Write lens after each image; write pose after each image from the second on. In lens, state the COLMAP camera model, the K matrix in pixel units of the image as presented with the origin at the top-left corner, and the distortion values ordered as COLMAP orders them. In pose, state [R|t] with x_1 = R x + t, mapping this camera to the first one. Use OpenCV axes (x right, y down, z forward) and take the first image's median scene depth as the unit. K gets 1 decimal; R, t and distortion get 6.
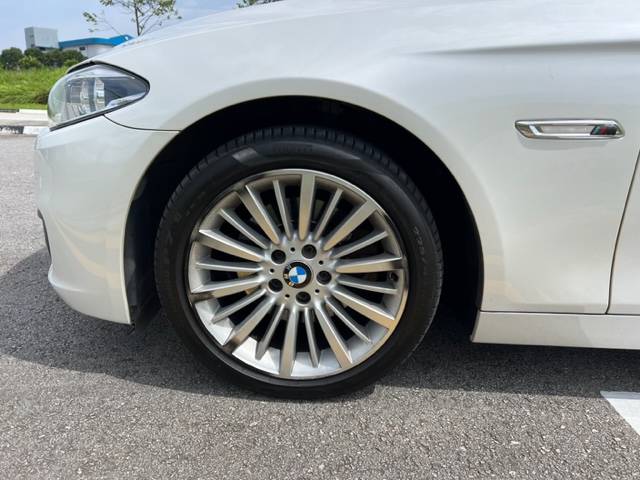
lens RADIAL K [[488.2, 0, 320.0], [0, 488.2, 240.0], [0, 0, 1]] dist [0.061804, -0.069932]
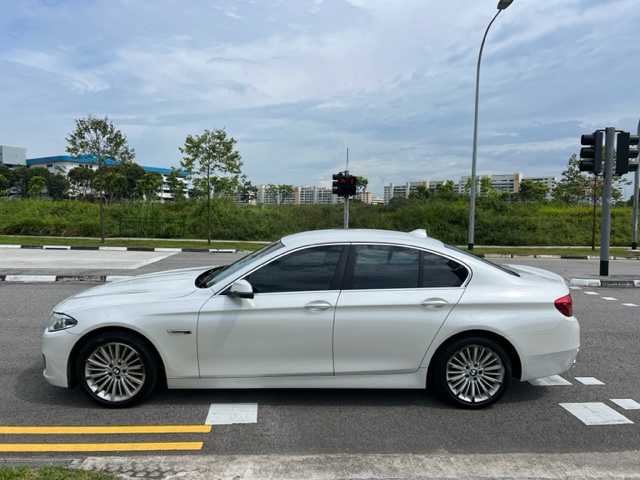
lens RADIAL K [[488.2, 0, 320.0], [0, 488.2, 240.0], [0, 0, 1]] dist [0.061804, -0.069932]
pose [[0.997220, -0.014154, 0.073161, 1.211101], [0.028933, 0.978310, -0.205116, -0.083490], [-0.068671, 0.206663, 0.975999, -2.887449]]
